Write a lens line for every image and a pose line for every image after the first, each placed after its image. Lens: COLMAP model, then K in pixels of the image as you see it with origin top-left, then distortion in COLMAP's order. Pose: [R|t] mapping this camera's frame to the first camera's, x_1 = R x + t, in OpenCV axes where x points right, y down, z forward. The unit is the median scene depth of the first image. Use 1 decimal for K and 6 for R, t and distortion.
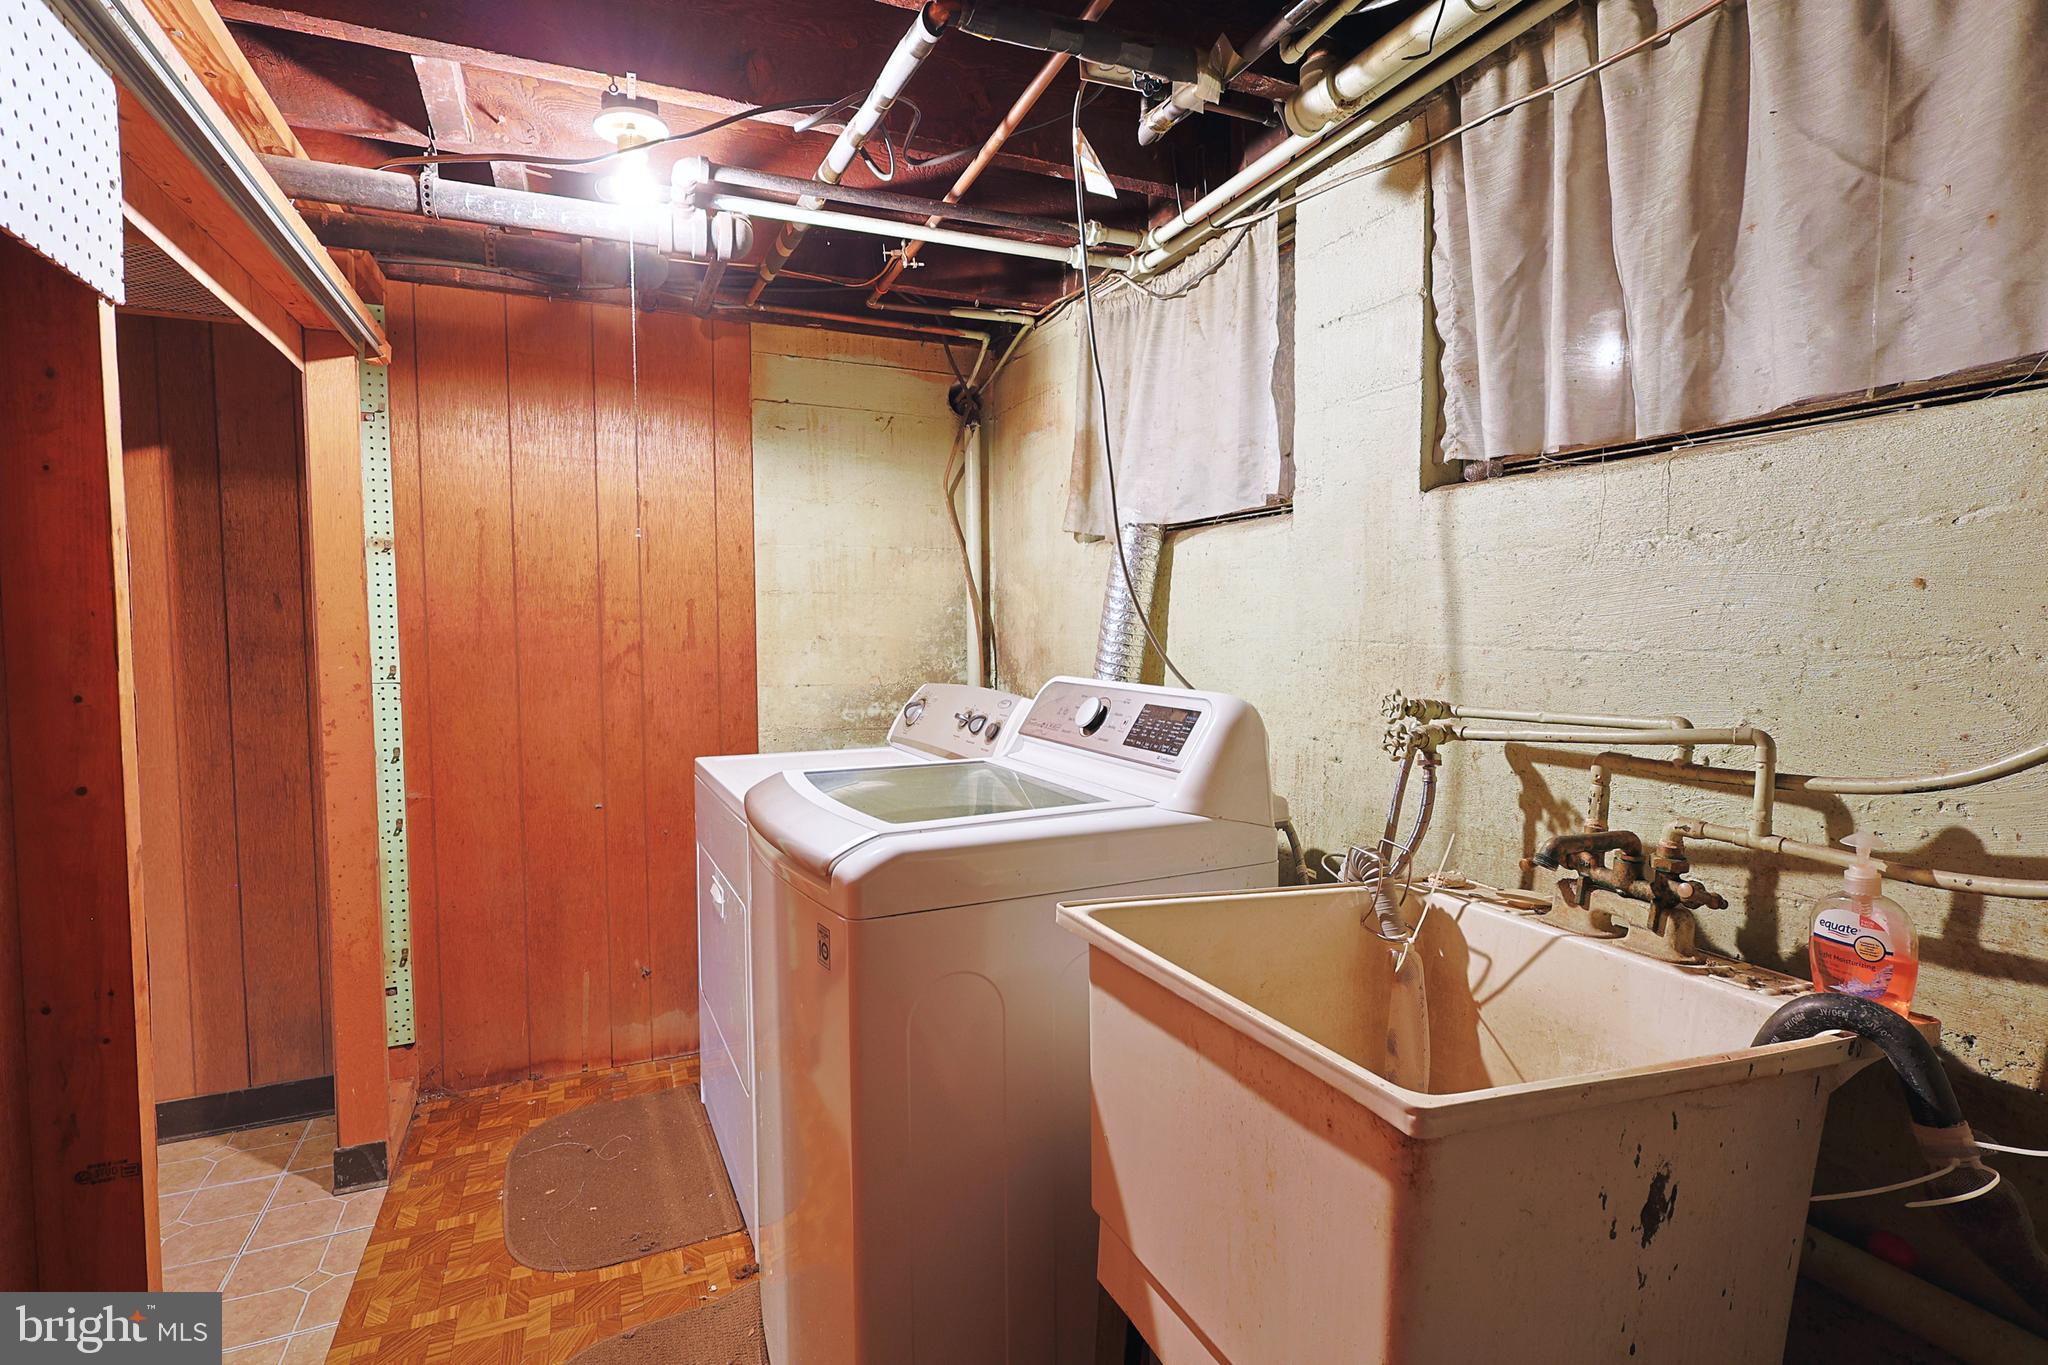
lens RADIAL K [[982.2, 0, 1024.0], [0, 982.2, 682.5], [0, 0, 1]] dist [-0.001591, -0.000247]
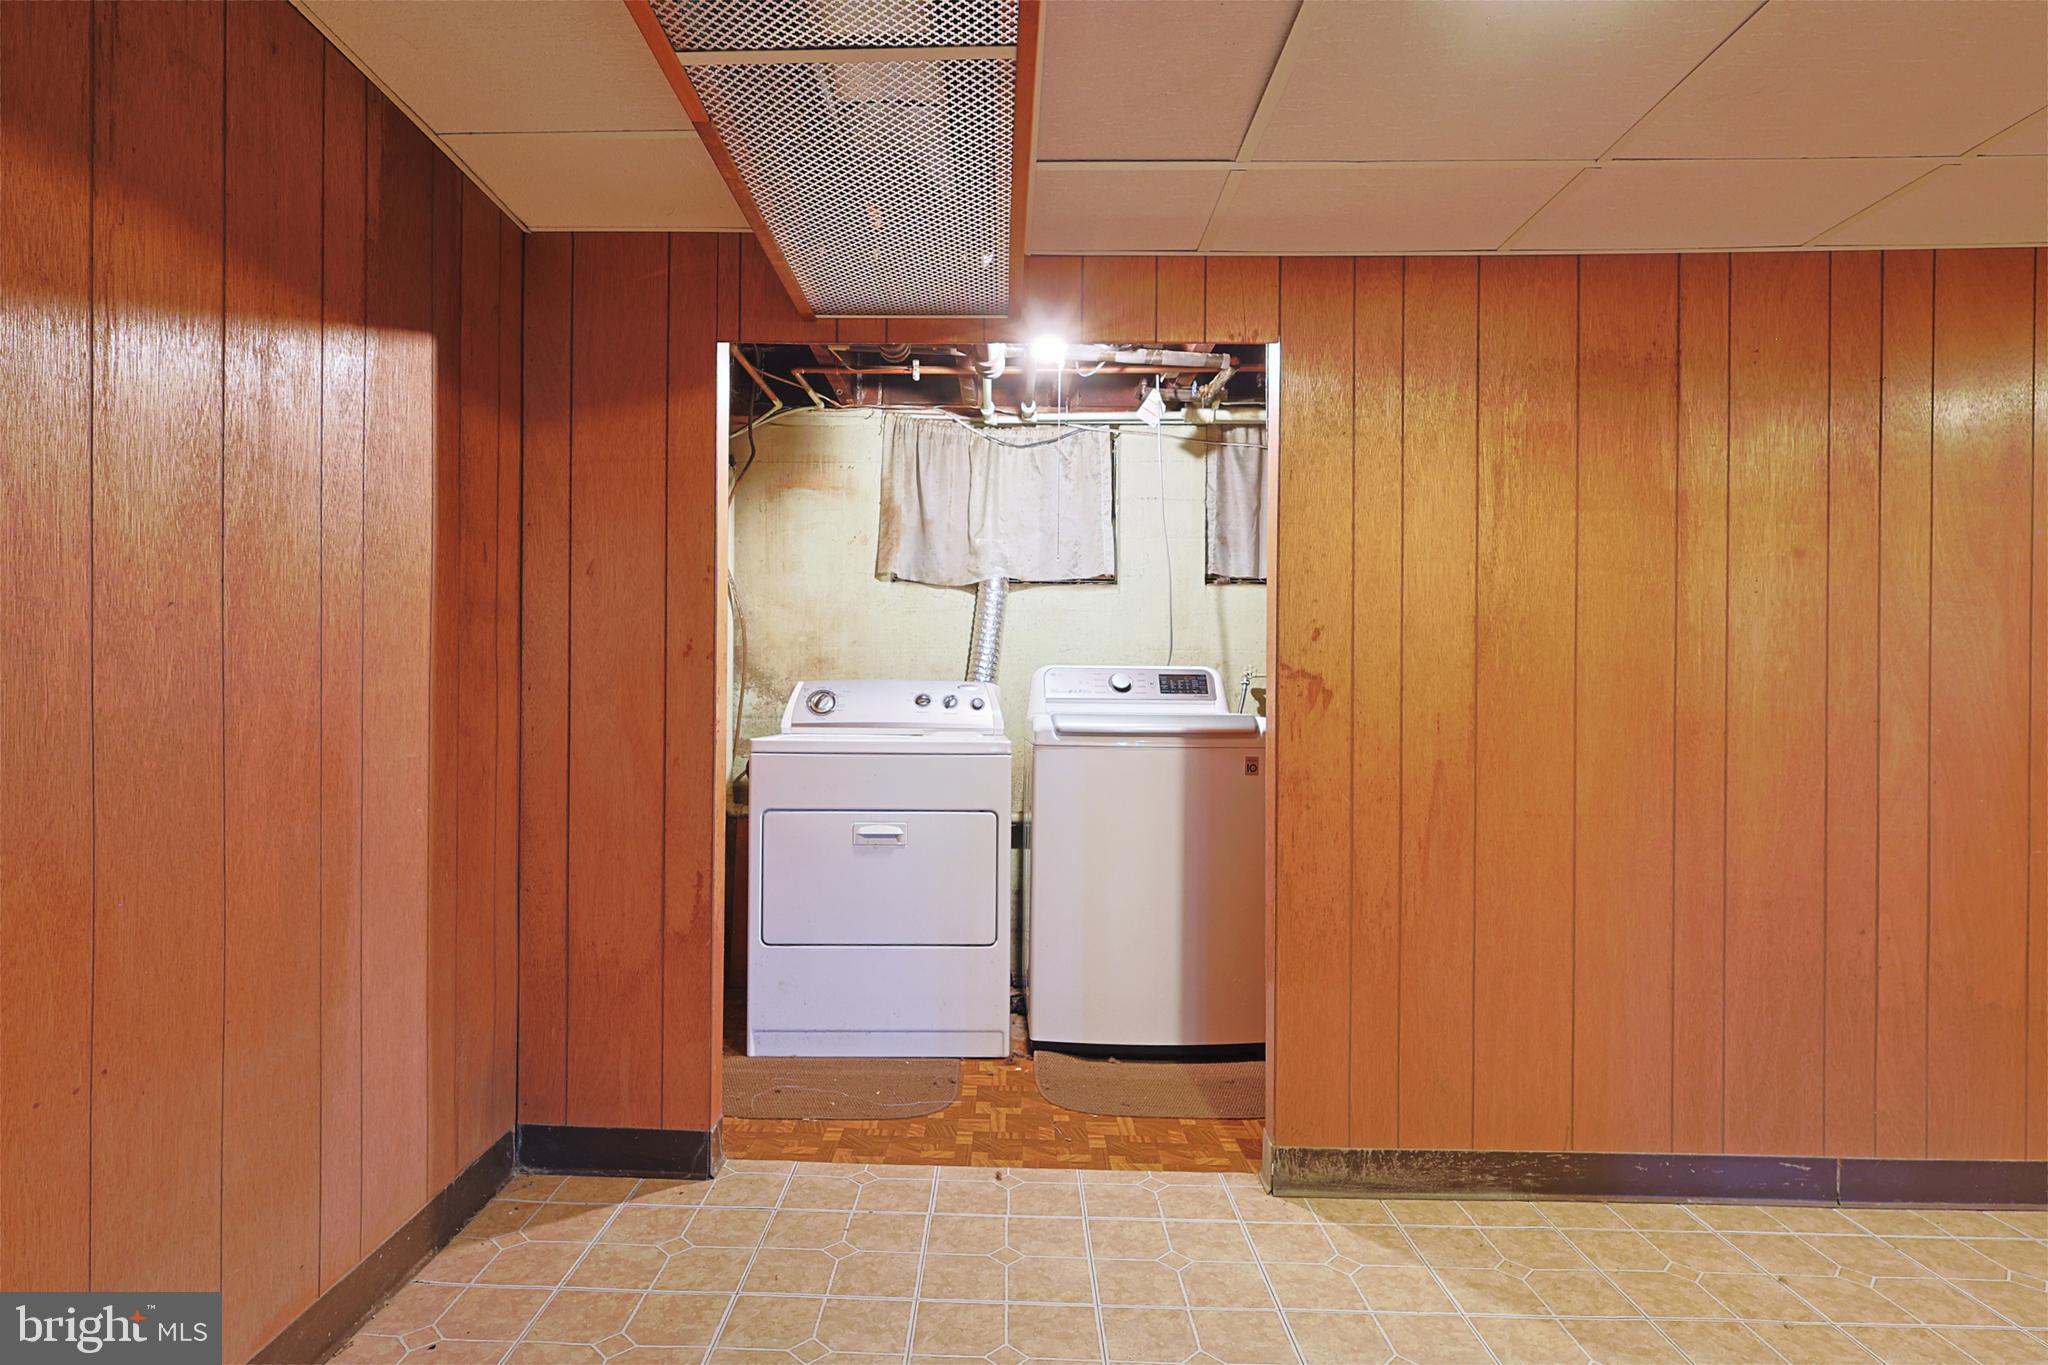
lens RADIAL K [[982.2, 0, 1024.0], [0, 982.2, 682.5], [0, 0, 1]] dist [-0.001591, -0.000247]
pose [[0.447027, 0.013763, 0.894414, -1.695060], [0.036015, 0.998794, -0.033370, 0.090189], [-0.893795, 0.047129, 0.445992, 0.317104]]
